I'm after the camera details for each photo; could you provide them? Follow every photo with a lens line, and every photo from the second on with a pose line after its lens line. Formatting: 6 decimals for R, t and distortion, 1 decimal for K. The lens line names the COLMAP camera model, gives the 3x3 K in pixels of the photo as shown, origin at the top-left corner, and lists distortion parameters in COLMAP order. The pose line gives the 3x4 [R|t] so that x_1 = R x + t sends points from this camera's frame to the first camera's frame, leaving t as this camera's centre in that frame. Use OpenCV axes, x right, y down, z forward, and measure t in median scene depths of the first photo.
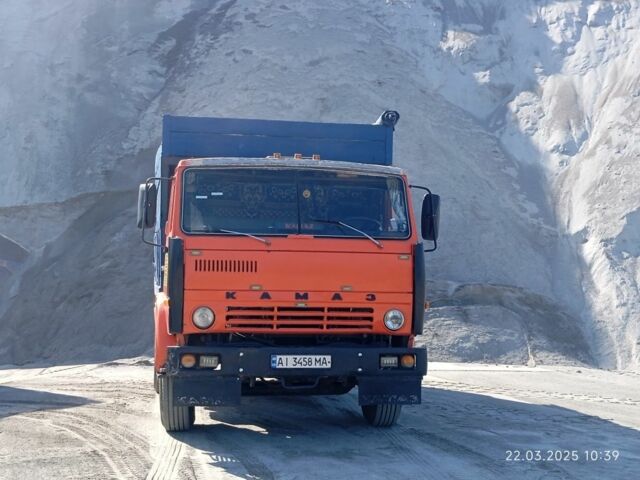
lens RADIAL K [[931.8, 0, 319.6], [0, 931.8, 254.1], [0, 0, 1]] dist [0.114587, -0.002721]
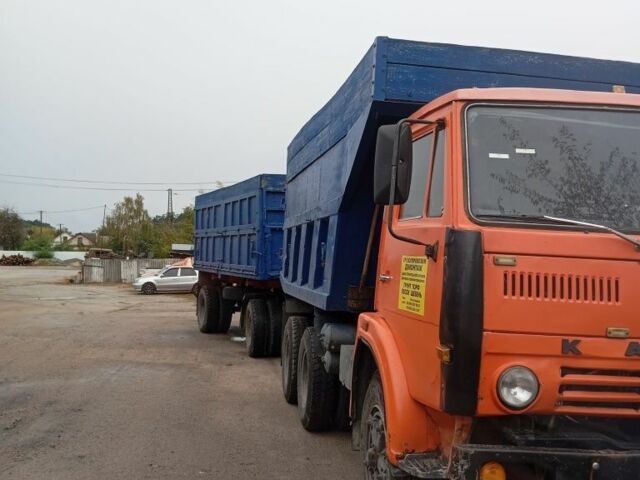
lens RADIAL K [[697.1, 0, 320.0], [0, 697.1, 240.0], [0, 0, 1]] dist [0.105454, -0.219610]
pose [[0.998674, 0.041190, -0.030896, -0.220645], [-0.041128, 0.999150, 0.002616, -0.008825], [0.030977, -0.001341, 0.999519, 0.601945]]
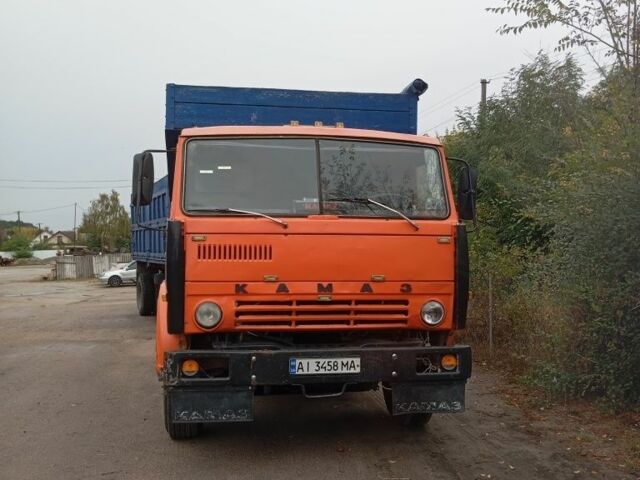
lens RADIAL K [[697.1, 0, 320.0], [0, 697.1, 240.0], [0, 0, 1]] dist [0.105454, -0.219610]
pose [[0.999892, -0.007262, -0.012799, -0.015323], [0.007539, 0.999735, 0.021730, -0.011635], [0.012638, -0.021824, 0.999682, 0.368565]]
